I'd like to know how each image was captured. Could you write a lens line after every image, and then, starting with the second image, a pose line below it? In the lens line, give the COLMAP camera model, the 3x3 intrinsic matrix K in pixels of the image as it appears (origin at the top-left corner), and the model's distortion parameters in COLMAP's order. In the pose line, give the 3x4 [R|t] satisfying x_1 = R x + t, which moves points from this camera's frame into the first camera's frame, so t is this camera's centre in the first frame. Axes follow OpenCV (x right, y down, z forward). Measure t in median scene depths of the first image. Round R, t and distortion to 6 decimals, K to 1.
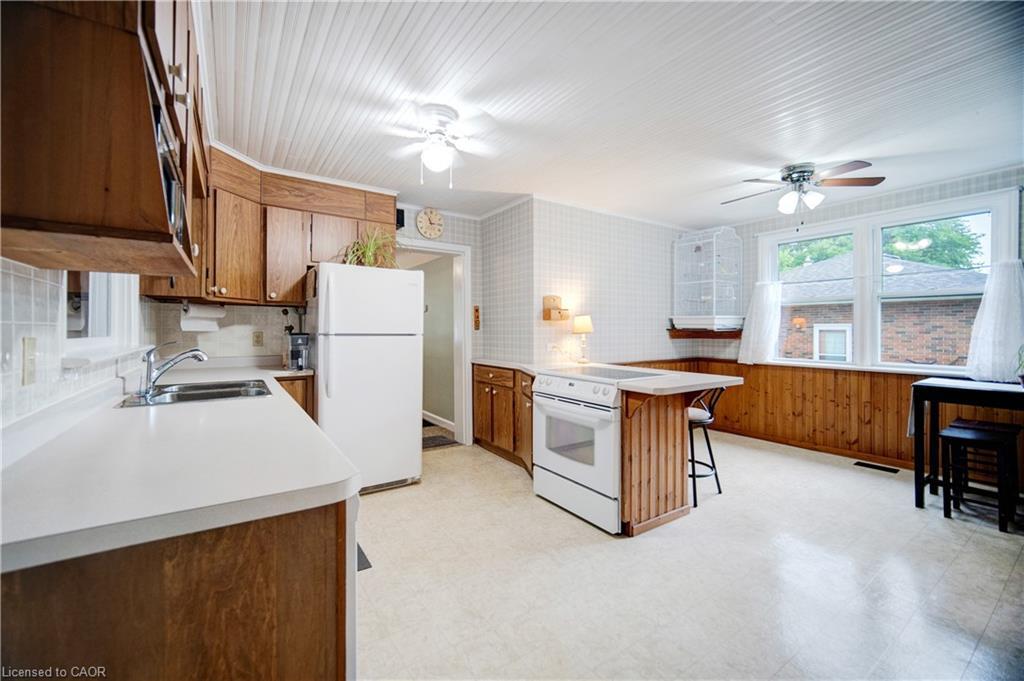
lens RADIAL K [[407.7, 0, 508.3], [0, 407.7, 333.4], [0, 0, 1]] dist [-0.000623, -0.000087]
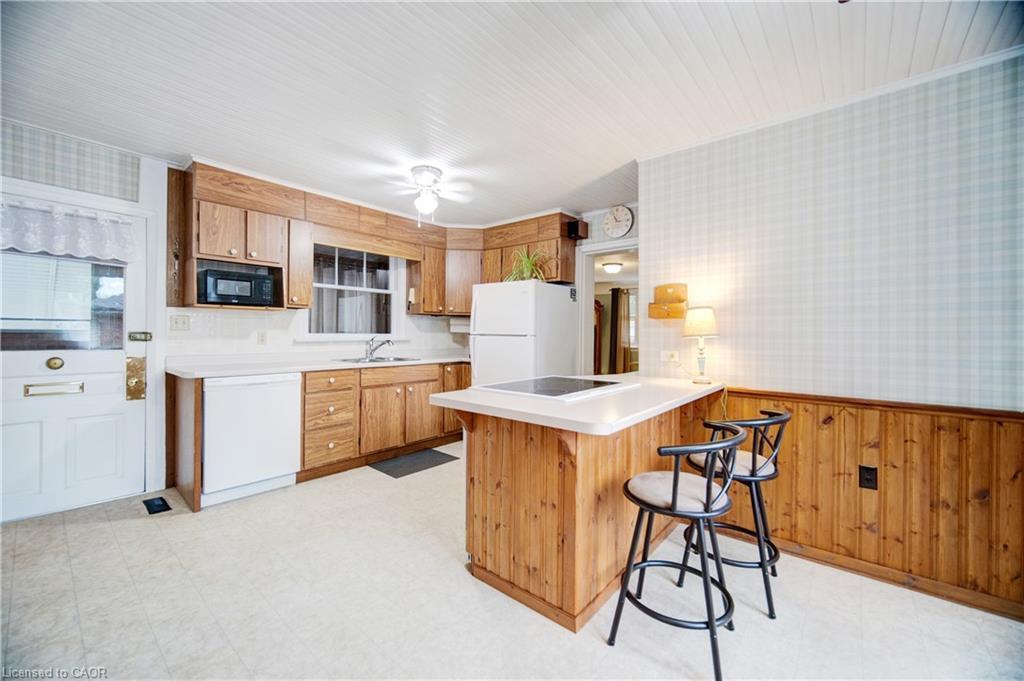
lens RADIAL K [[407.7, 0, 508.3], [0, 407.7, 333.4], [0, 0, 1]] dist [-0.000623, -0.000087]
pose [[0.265646, 0.002504, -0.964067, 0.804626], [-0.016786, 0.999857, -0.002029, 0.000412], [0.963924, 0.016721, 0.265650, 0.603238]]
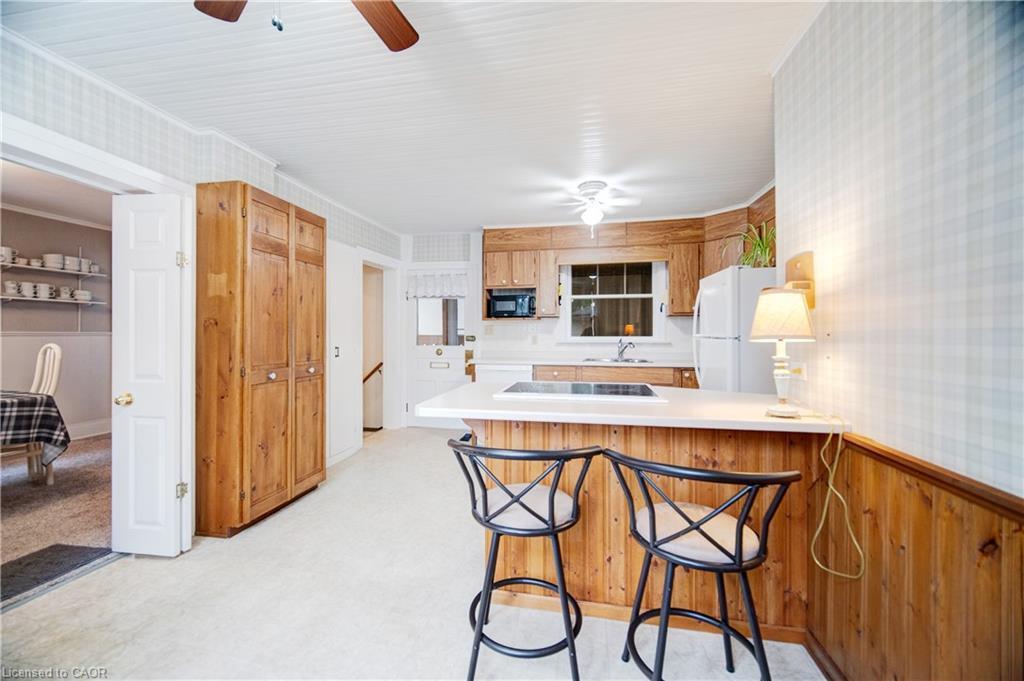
lens RADIAL K [[415.6, 0, 509.4], [0, 415.6, 333.4], [0, 0, 1]] dist [0.000600, 0.000071]
pose [[-0.713815, -0.000901, -0.700334, 0.723161], [-0.005900, 0.999971, 0.004727, -0.007638], [0.700309, 0.007507, -0.713800, 1.231714]]
